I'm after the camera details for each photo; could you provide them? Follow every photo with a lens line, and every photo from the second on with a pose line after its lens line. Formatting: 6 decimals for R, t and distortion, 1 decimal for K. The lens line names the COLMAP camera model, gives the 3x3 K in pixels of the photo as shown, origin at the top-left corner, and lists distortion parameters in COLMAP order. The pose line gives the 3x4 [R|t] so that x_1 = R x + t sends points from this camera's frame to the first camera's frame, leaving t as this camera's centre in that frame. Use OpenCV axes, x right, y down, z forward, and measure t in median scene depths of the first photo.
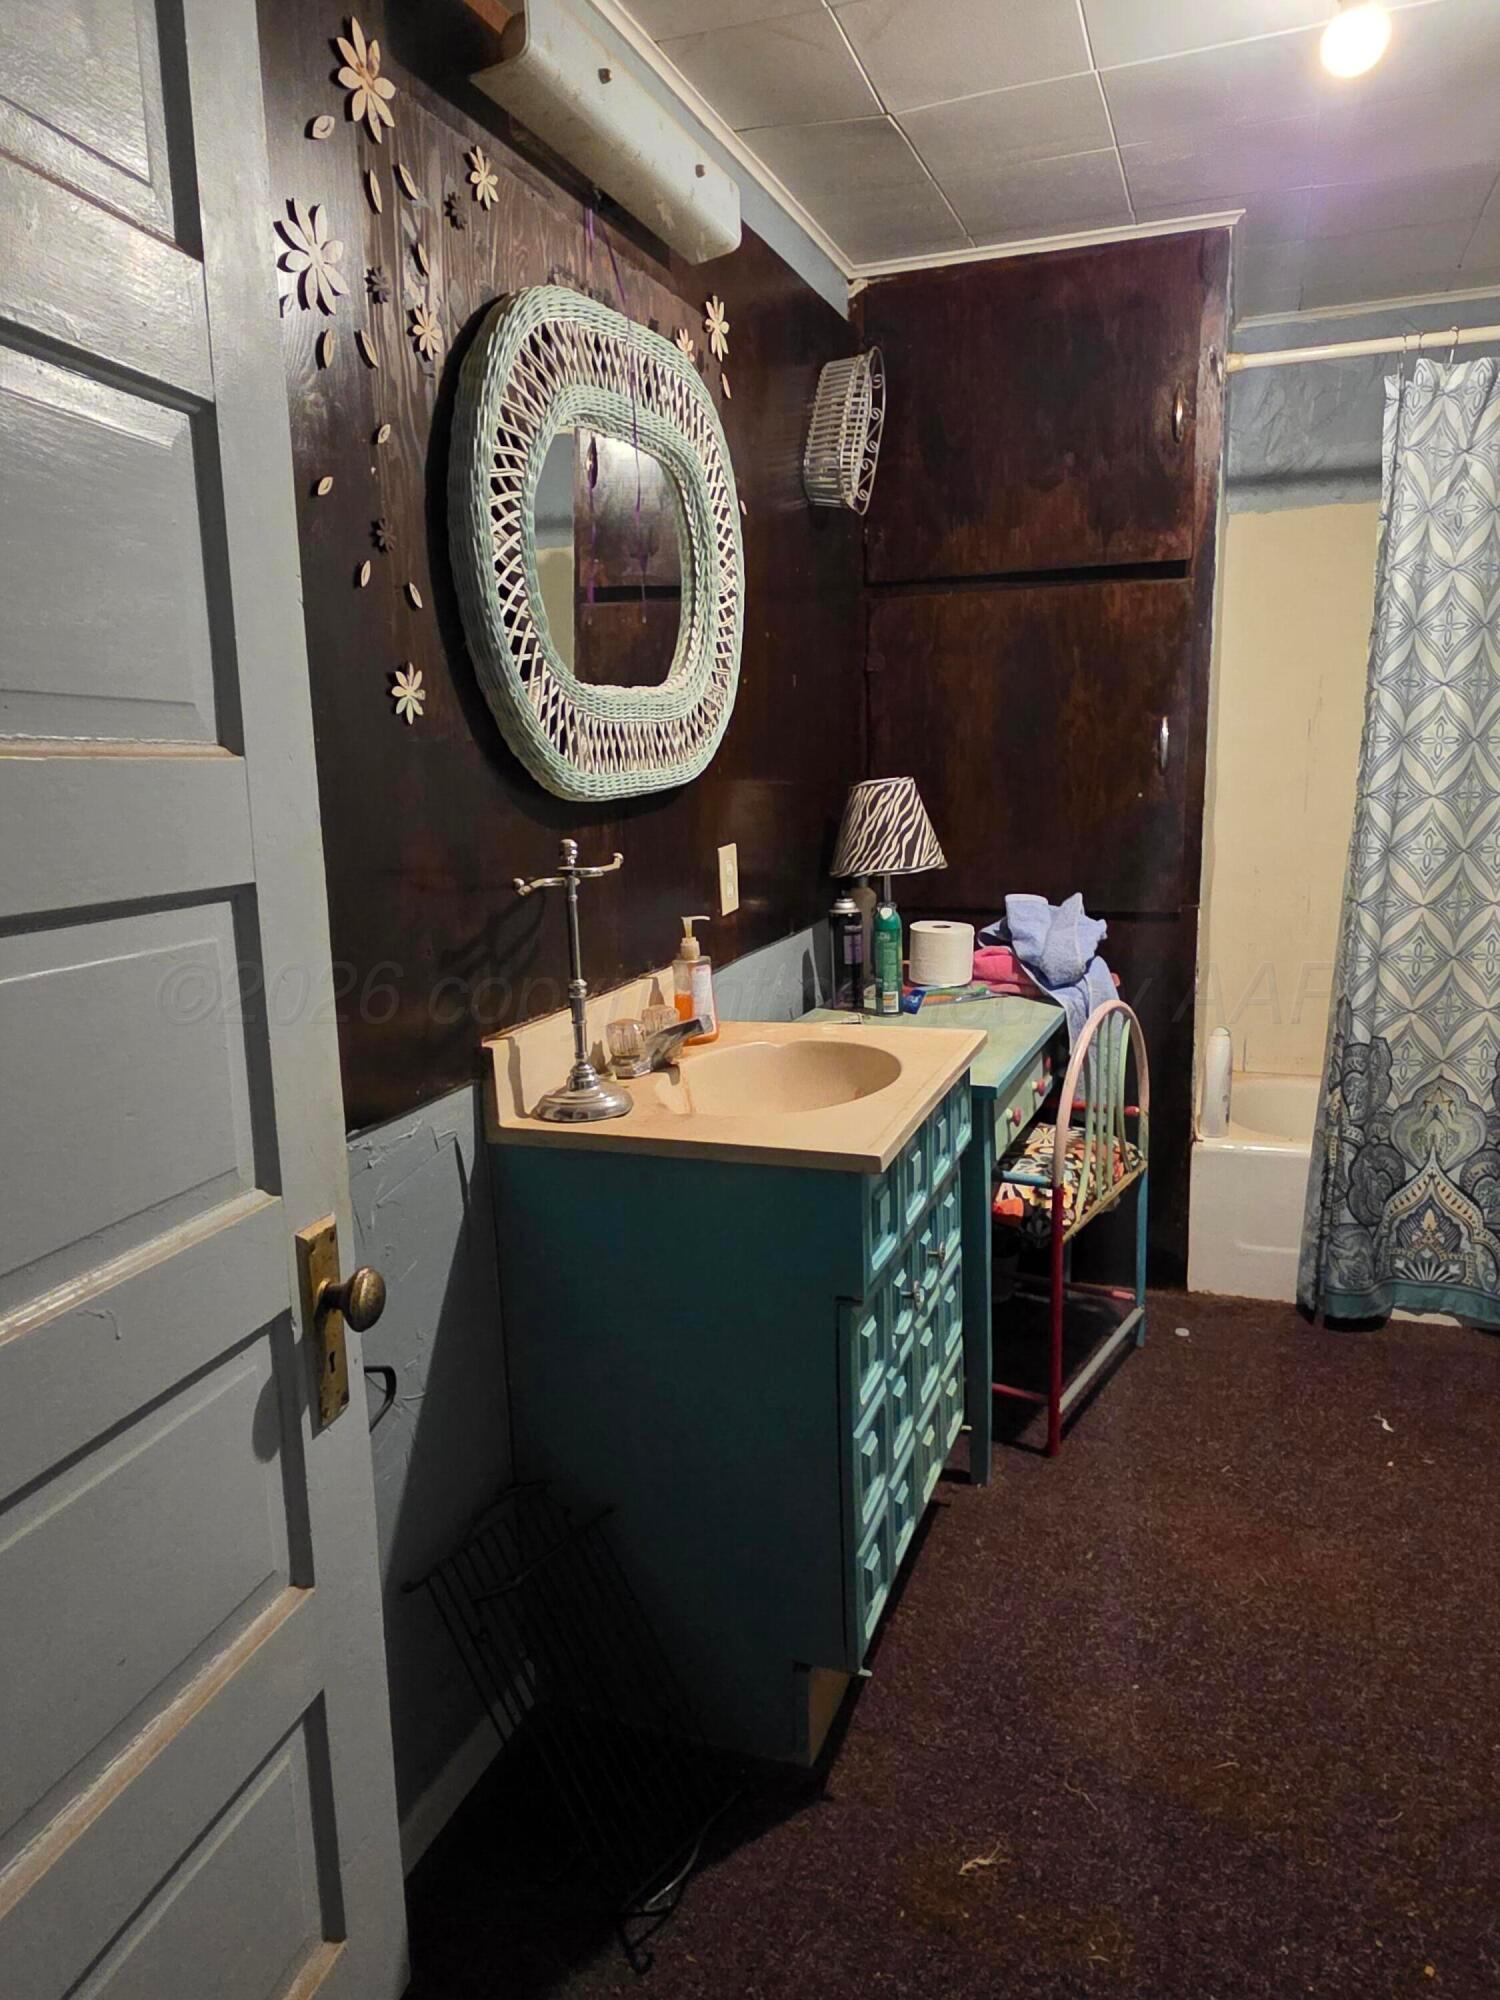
lens RADIAL K [[1326.2, 0, 751.4], [0, 1326.2, 1006.0], [0, 0, 1]] dist [-0.001810, -0.000340]
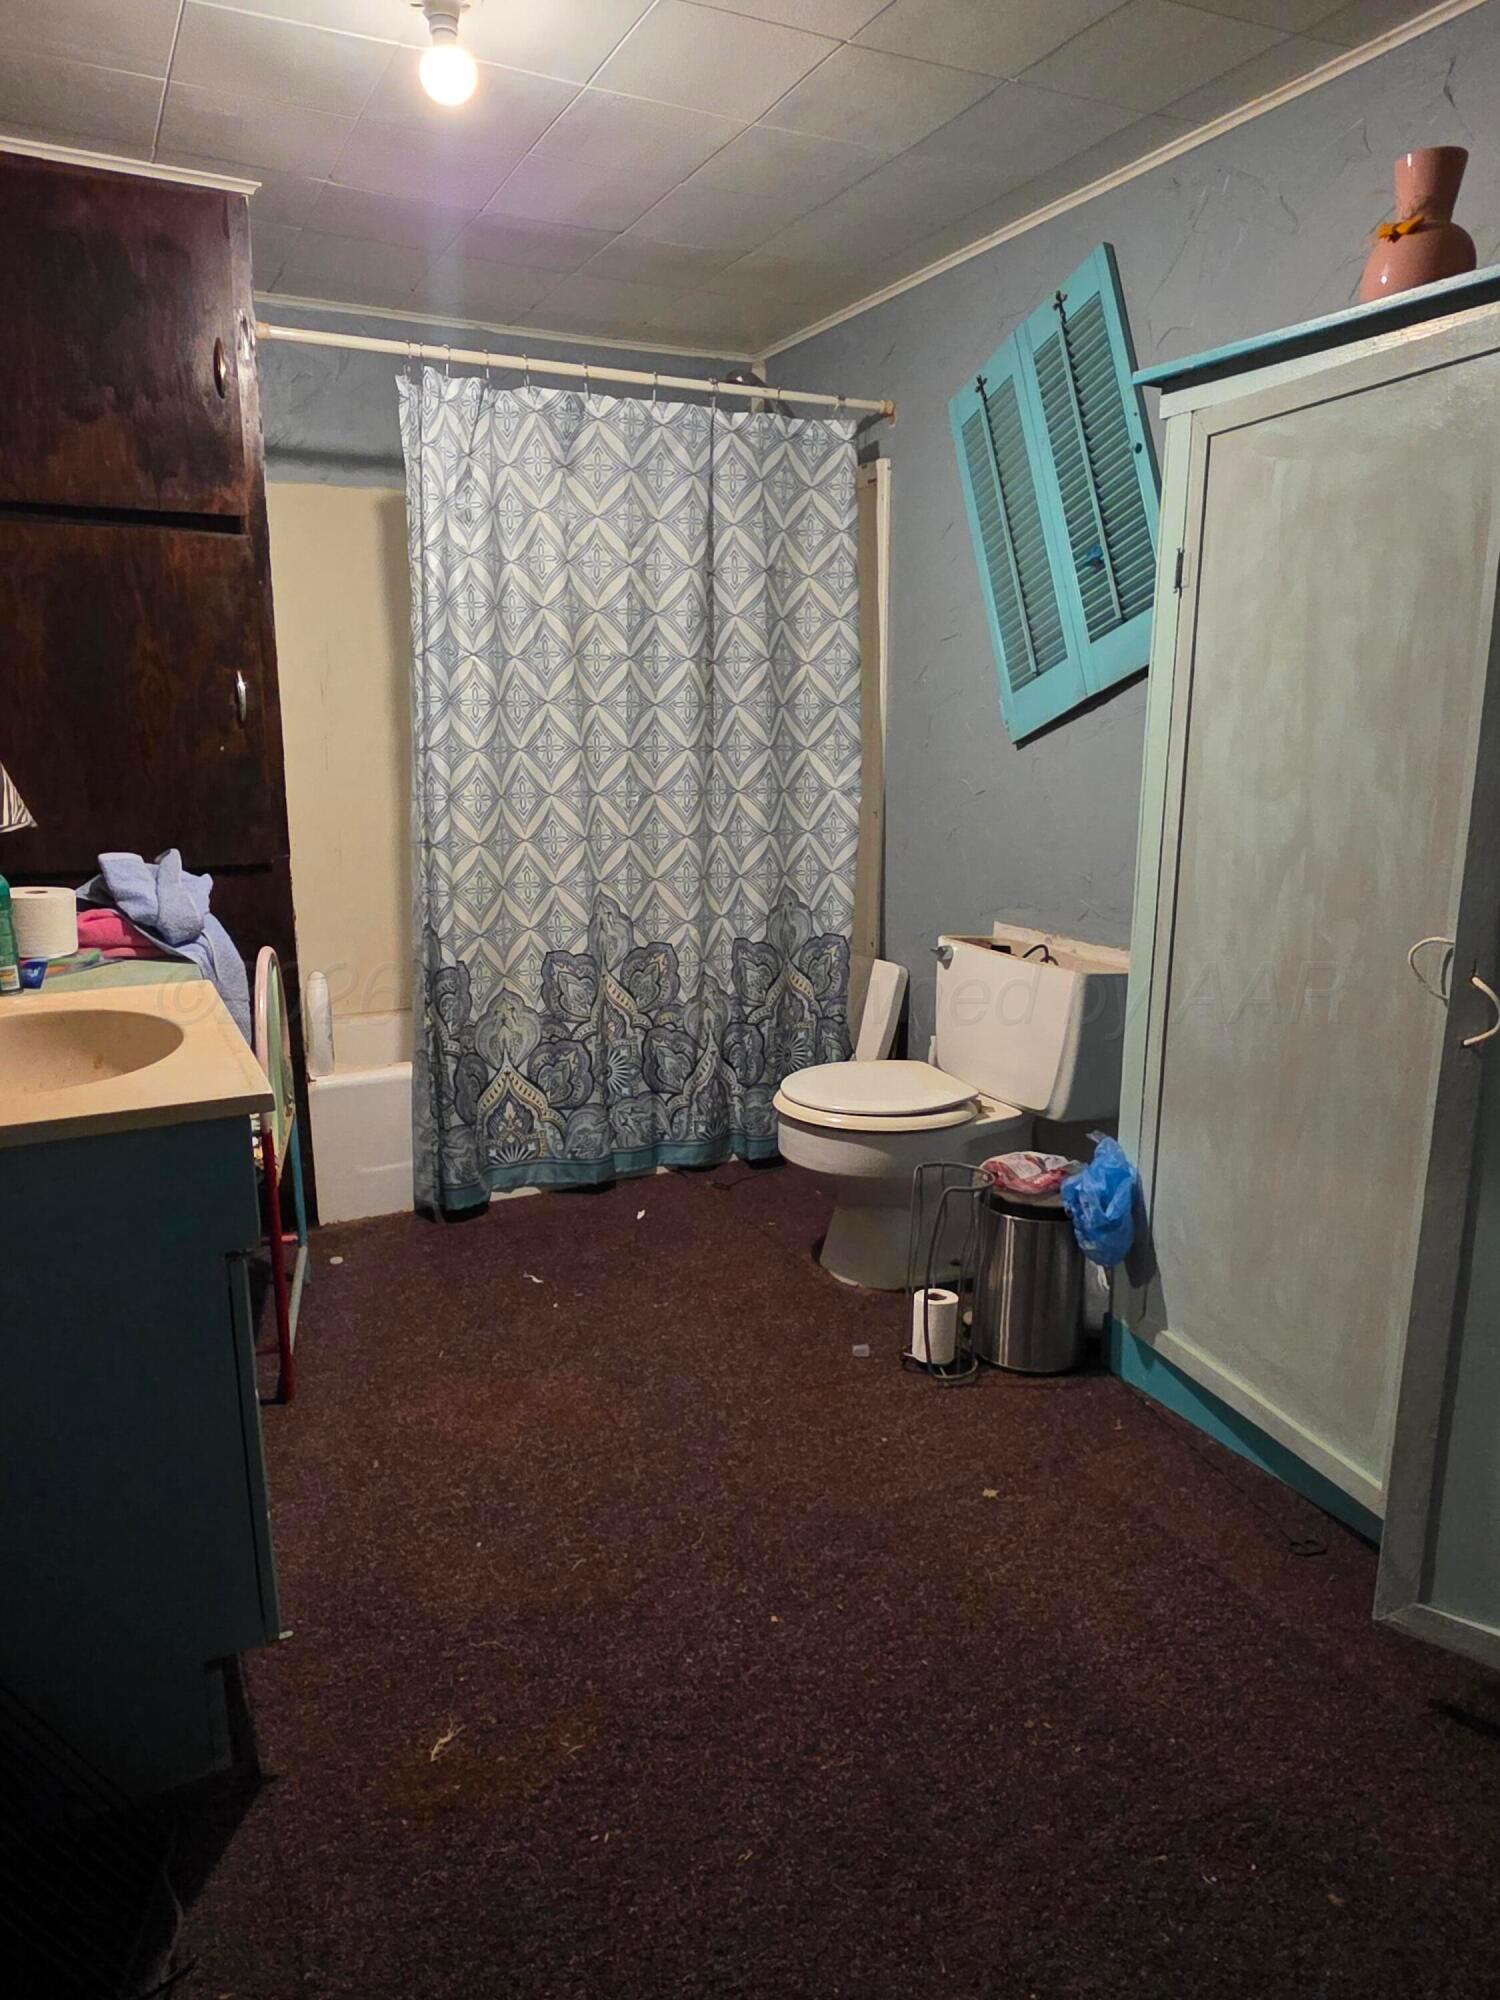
lens RADIAL K [[1292.2, 0, 748.7], [0, 1292.2, 994.4], [0, 0, 1]] dist [0.000121, -0.003943]
pose [[0.679345, -0.128934, 0.722403, -0.169737], [0.120935, 0.990654, 0.063084, 0.012112], [-0.723785, 0.044508, 0.688589, 0.048045]]
